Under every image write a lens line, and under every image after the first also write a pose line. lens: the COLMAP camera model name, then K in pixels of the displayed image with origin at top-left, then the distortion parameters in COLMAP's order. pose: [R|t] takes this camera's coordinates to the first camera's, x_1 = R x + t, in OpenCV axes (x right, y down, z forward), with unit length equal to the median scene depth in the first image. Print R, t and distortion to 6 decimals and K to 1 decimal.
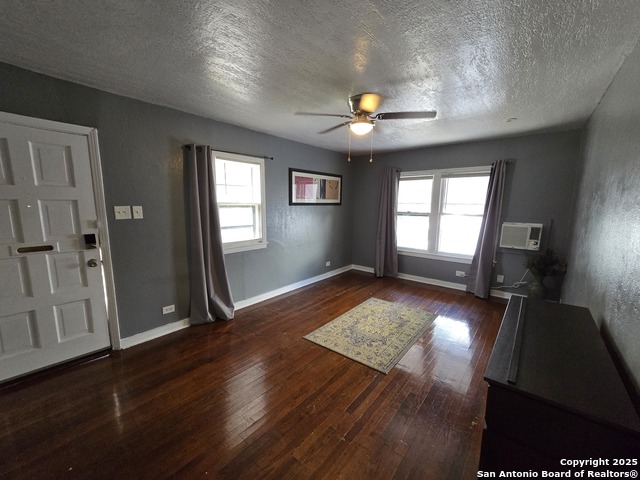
lens RADIAL K [[261.8, 0, 310.9], [0, 261.8, 237.1], [0, 0, 1]] dist [-0.014148, -0.002100]
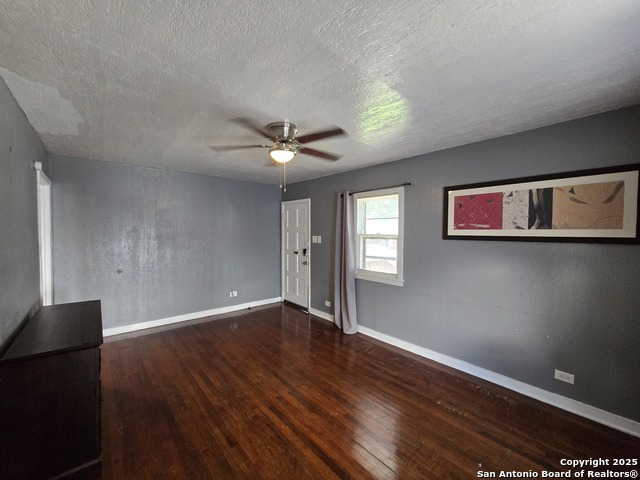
lens RADIAL K [[261.8, 0, 321.8], [0, 261.8, 236.3], [0, 0, 1]] dist [-0.014148, -0.002100]
pose [[-0.133142, 0.014255, -0.990994, 0.721713], [-0.135711, 0.990216, 0.032477, -0.116850], [0.981762, 0.138813, -0.129905, 0.836026]]
